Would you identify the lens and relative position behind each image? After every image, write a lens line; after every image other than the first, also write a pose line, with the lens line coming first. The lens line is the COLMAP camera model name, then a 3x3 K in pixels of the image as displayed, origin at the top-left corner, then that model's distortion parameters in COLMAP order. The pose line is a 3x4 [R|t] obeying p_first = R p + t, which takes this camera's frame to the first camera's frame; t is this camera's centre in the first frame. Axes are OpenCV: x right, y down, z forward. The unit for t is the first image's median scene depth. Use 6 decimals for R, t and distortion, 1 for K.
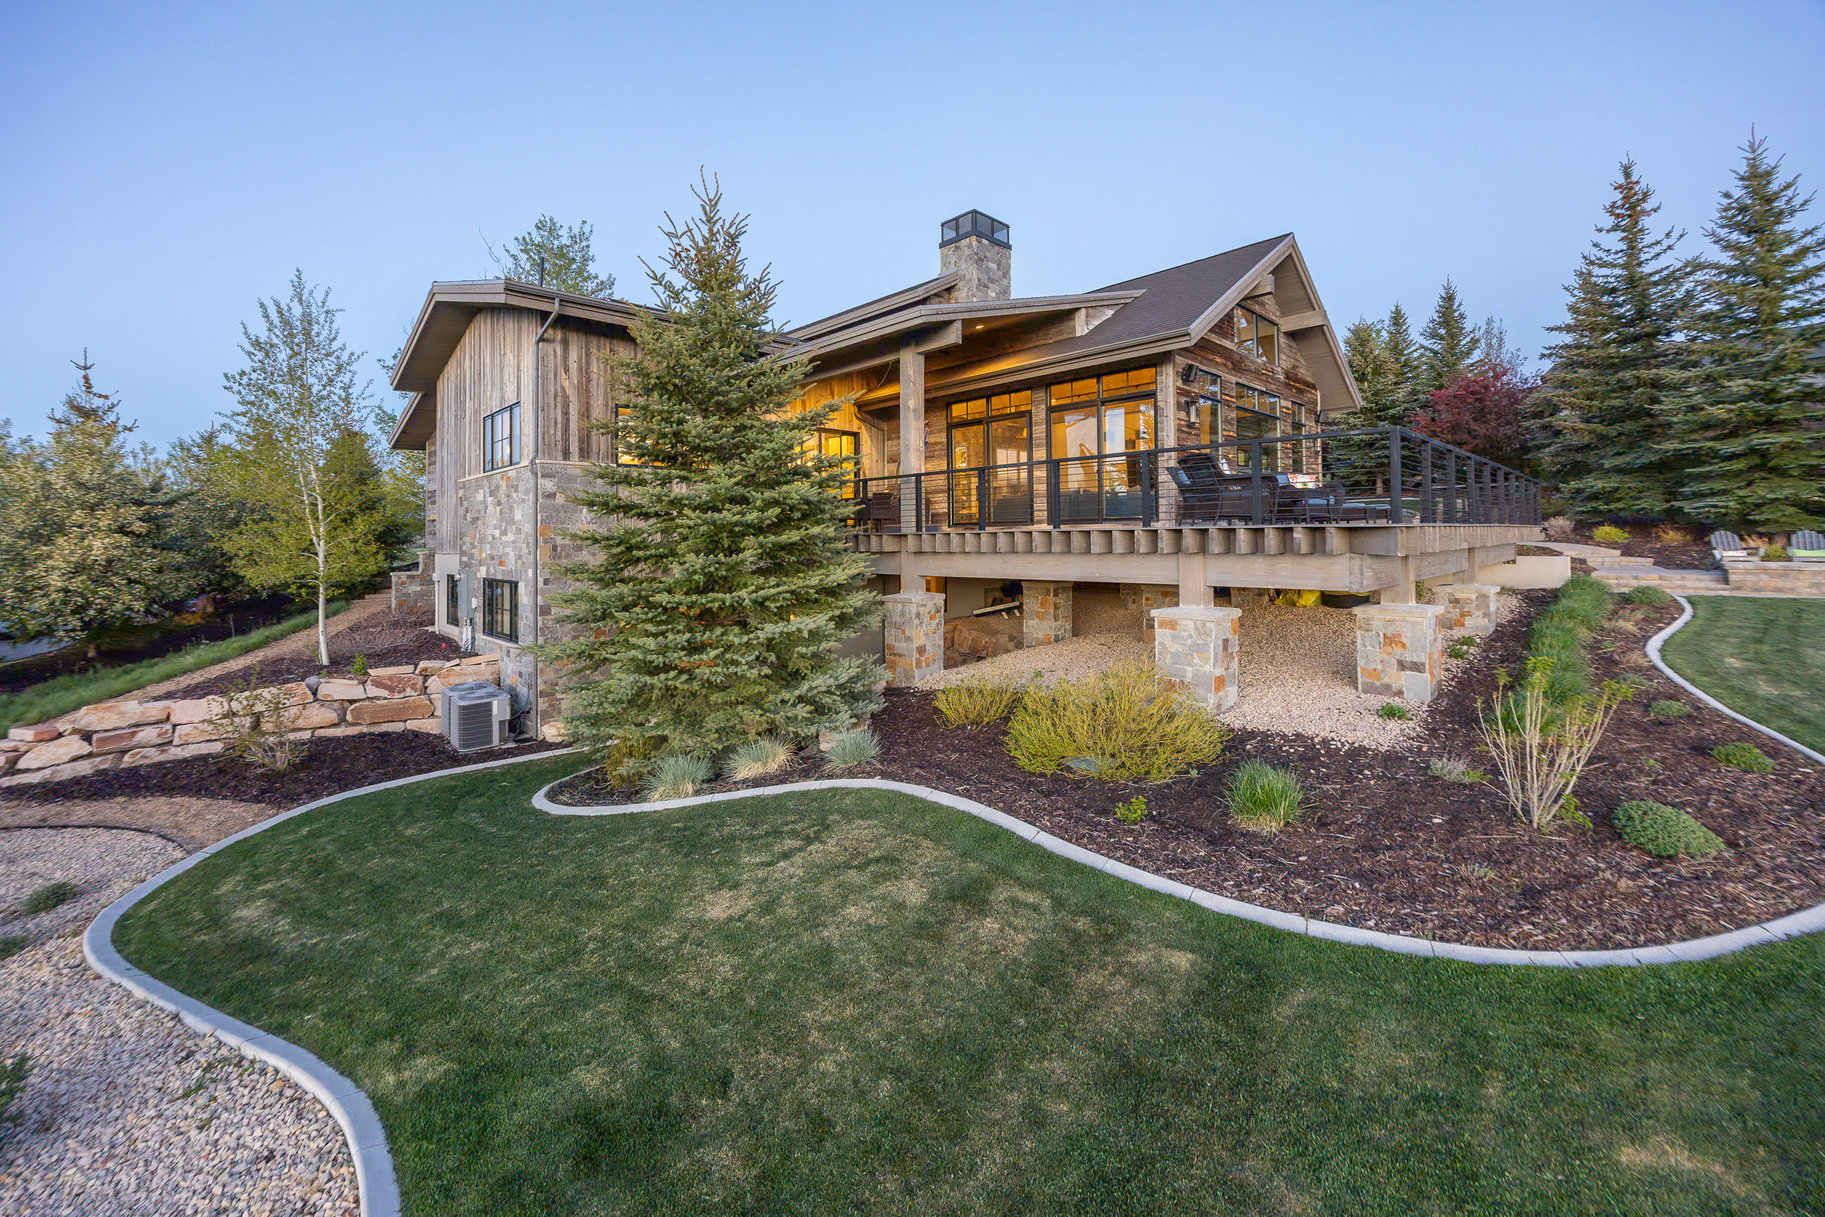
lens RADIAL K [[707.8, 0, 888.7], [0, 707.8, 531.2], [0, 0, 1]] dist [-0.000400, -0.000478]
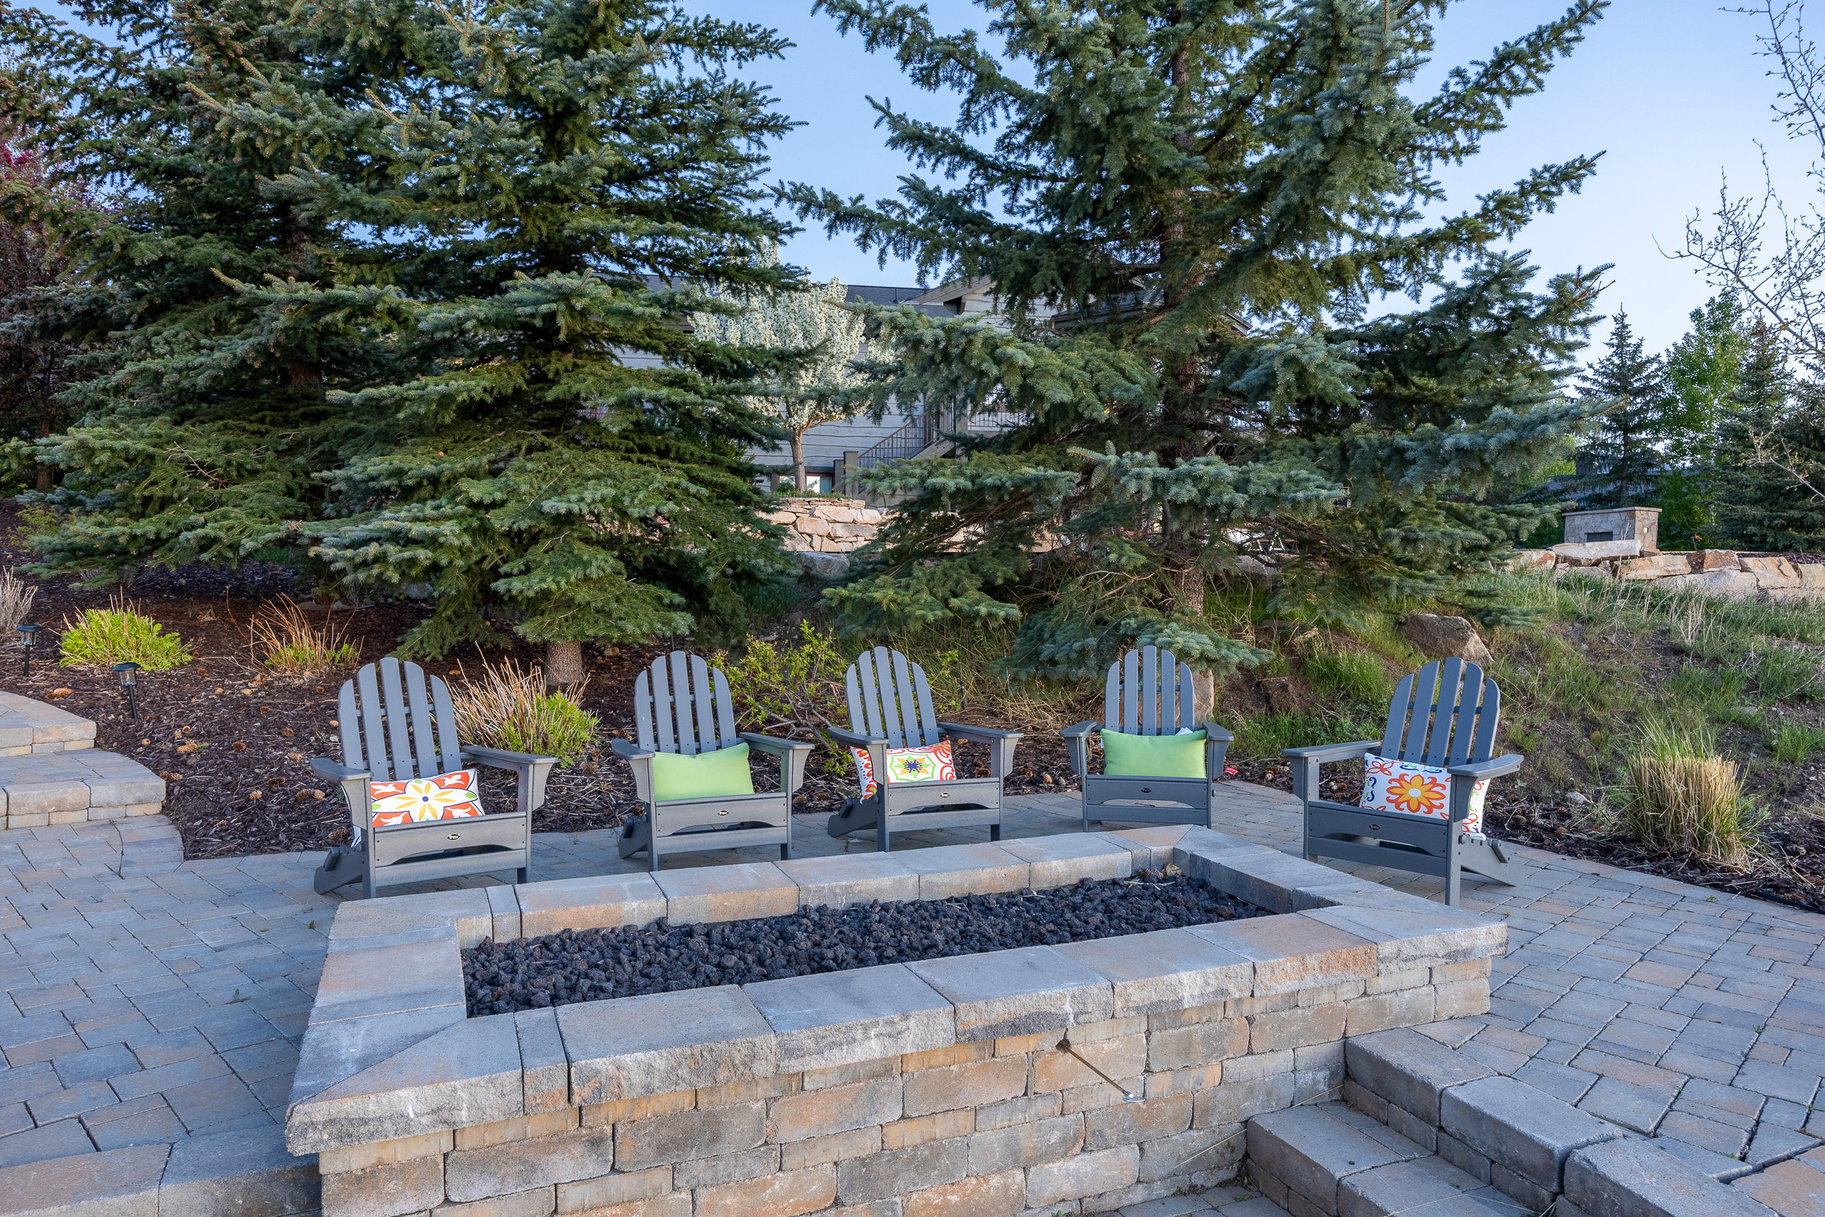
lens RADIAL K [[1188.1, 0, 912.4], [0, 1188.1, 601.9], [0, 0, 1]] dist [-0.001943, 0.001809]
pose [[0.355158, -0.005426, 0.934790, 1.133917], [-0.006788, 0.999942, 0.008384, -0.024047], [-0.934782, -0.009323, 0.355101, 0.922222]]
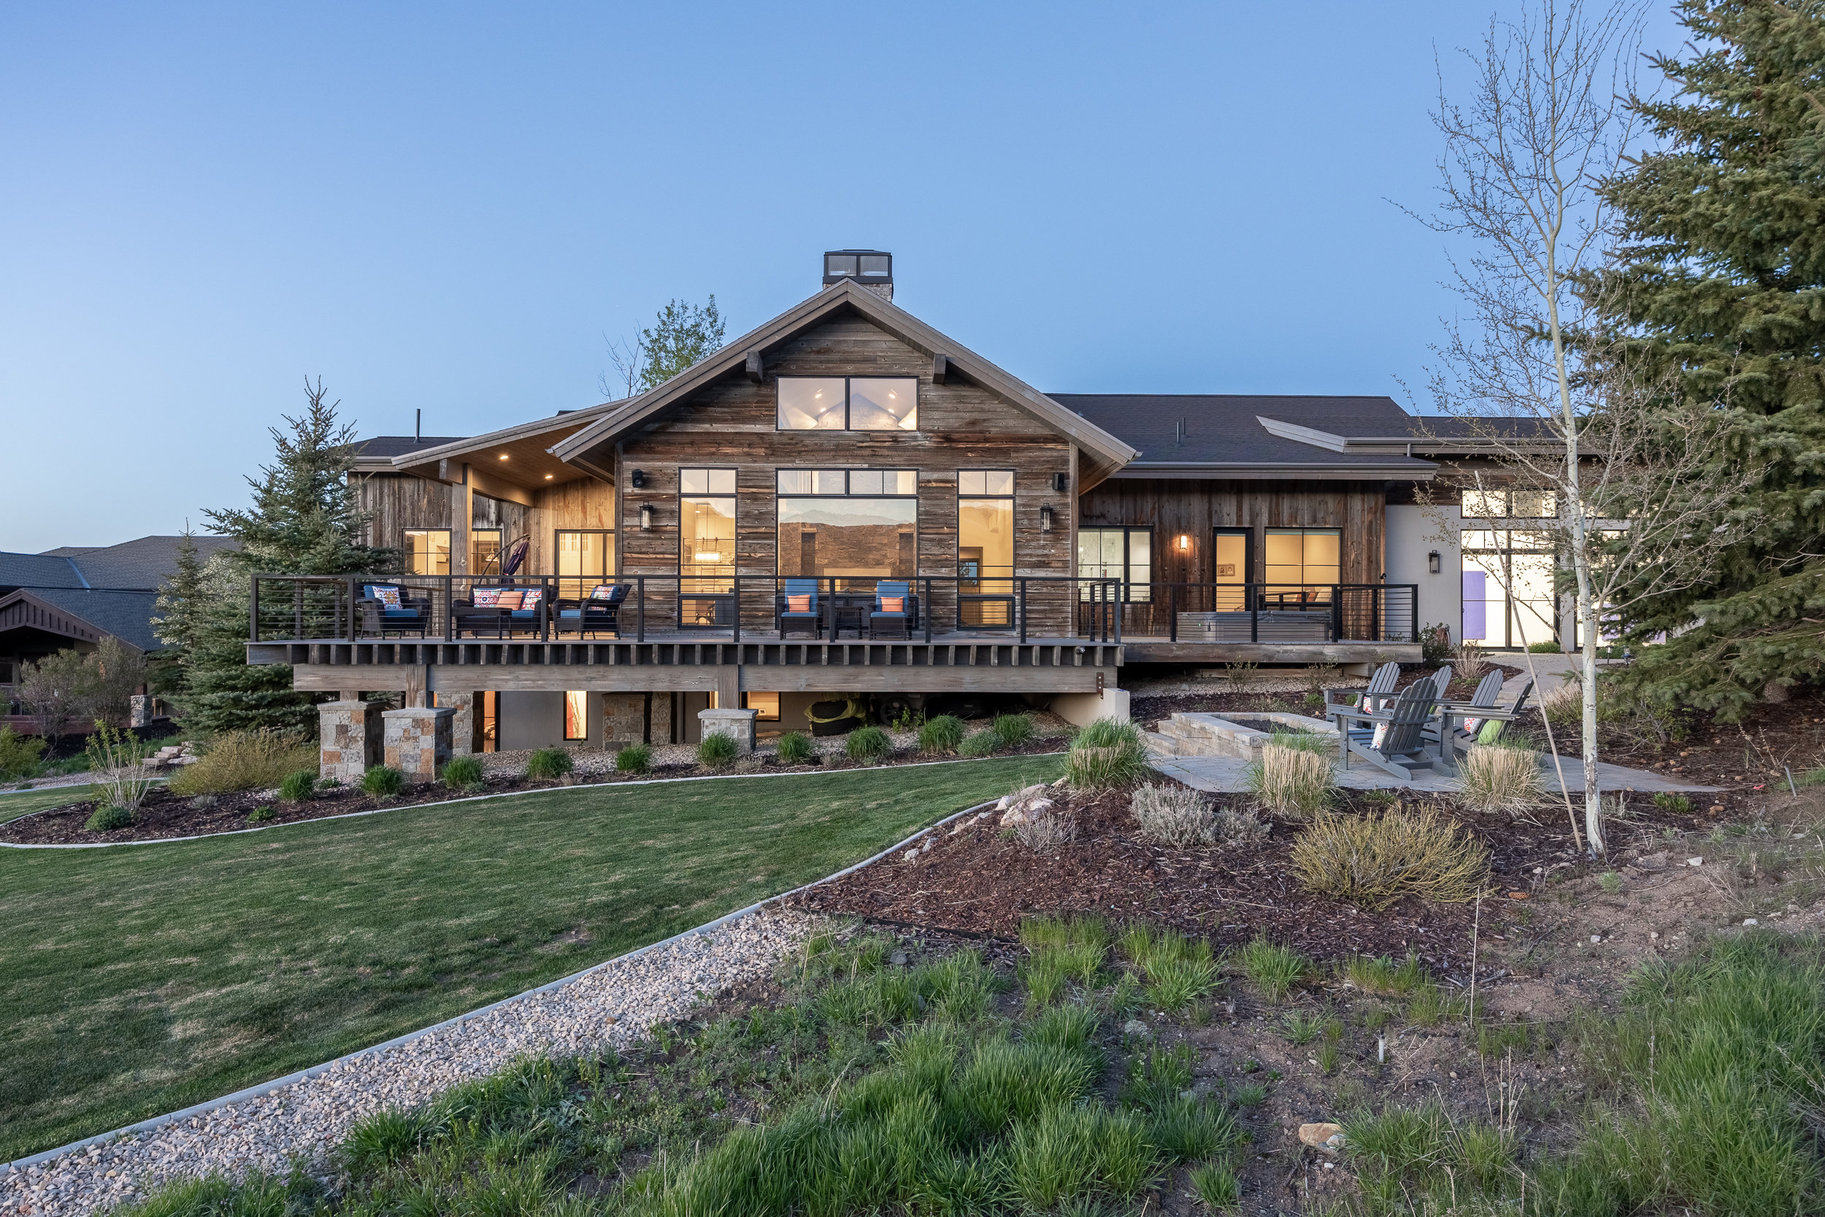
lens RADIAL K [[1188.1, 0, 905.2], [0, 1188.1, 608.6], [0, 0, 1]] dist [-0.001943, 0.001809]
pose [[0.741474, 0.004659, -0.670965, 1.762917], [-0.008853, 0.999957, -0.002839, -0.042779], [0.670923, 0.008046, 0.741484, 0.041489]]
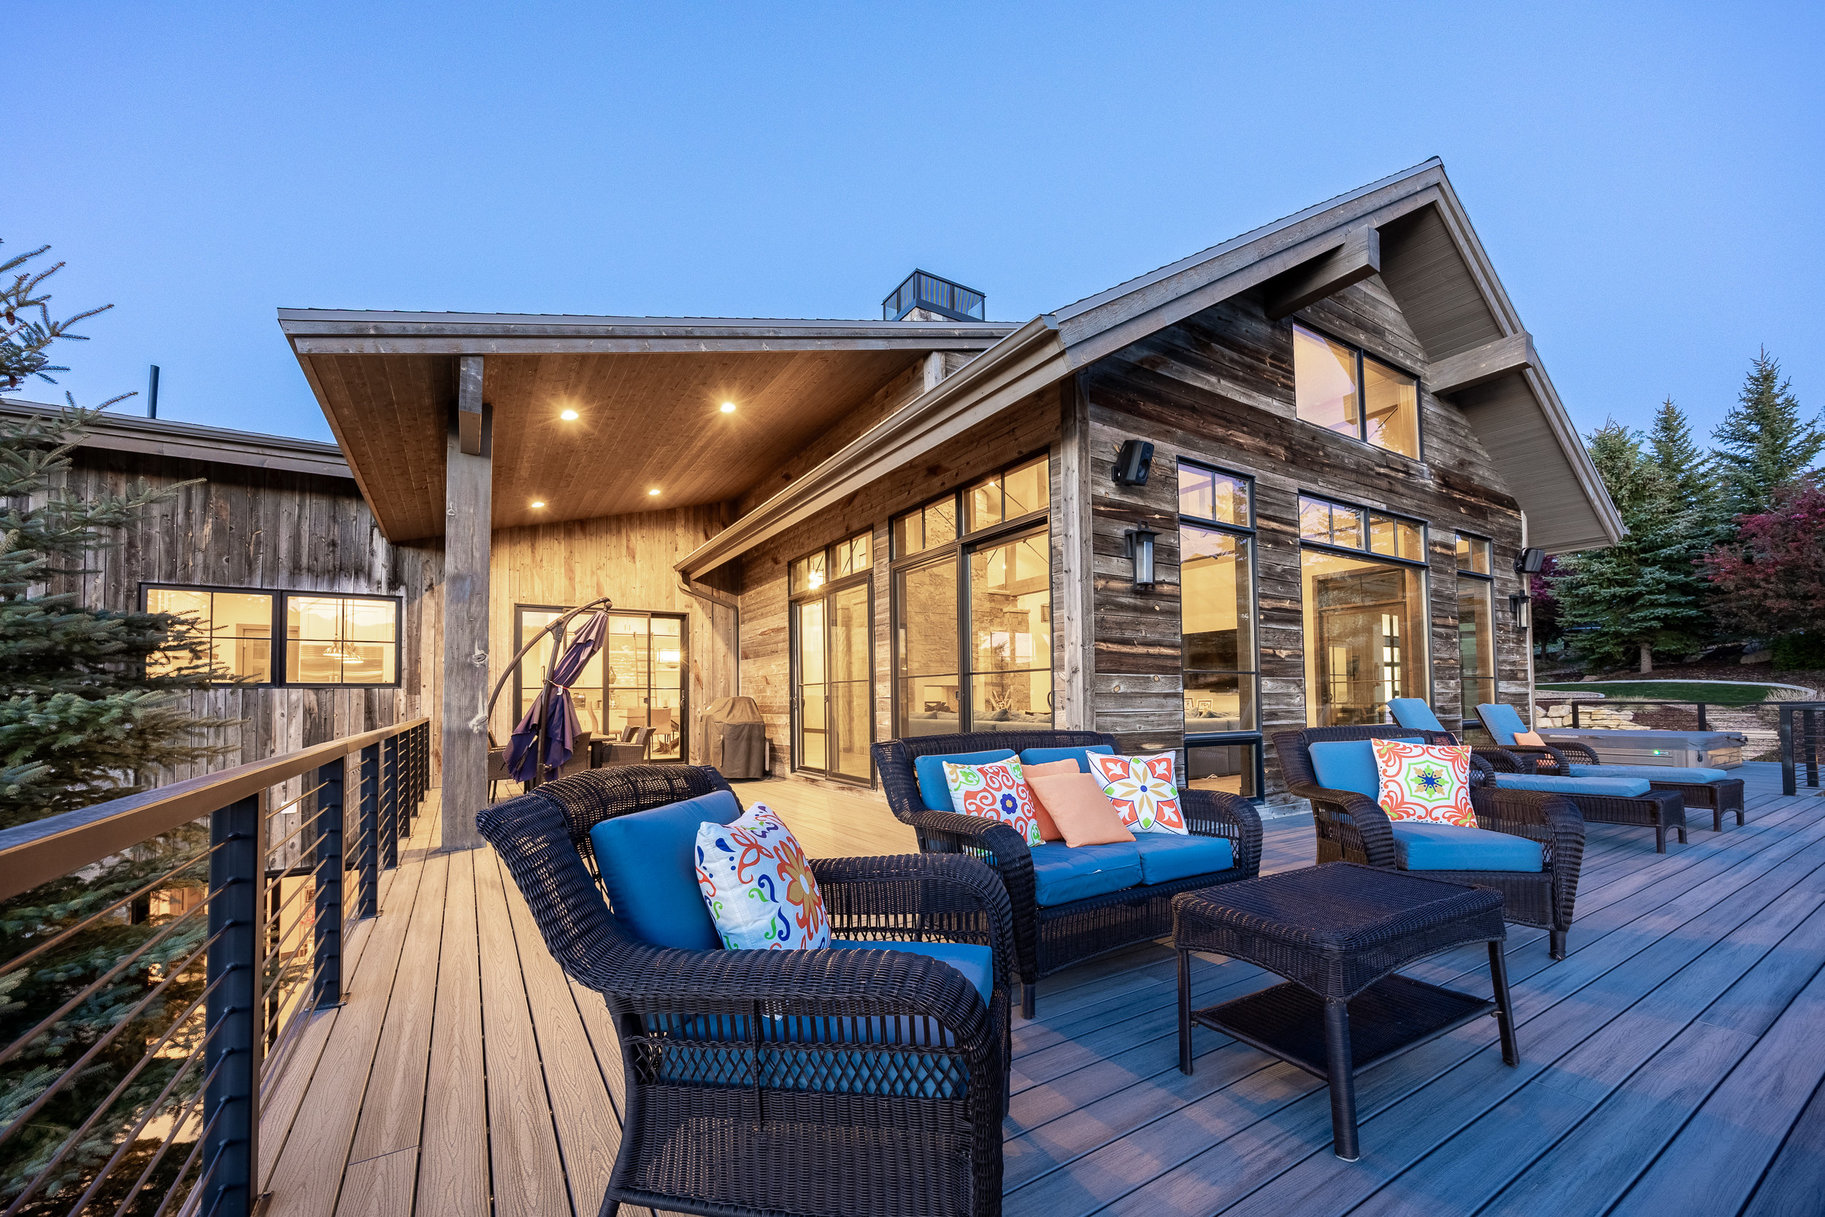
lens RADIAL K [[707.8, 0, 911.3], [0, 707.8, 684.1], [0, 0, 1]] dist [-0.000400, -0.000478]
pose [[0.981757, -0.005464, -0.190059, 0.372018], [0.001833, 0.999813, -0.019275, -0.088238], [0.190129, 0.018575, 0.981583, 0.573339]]
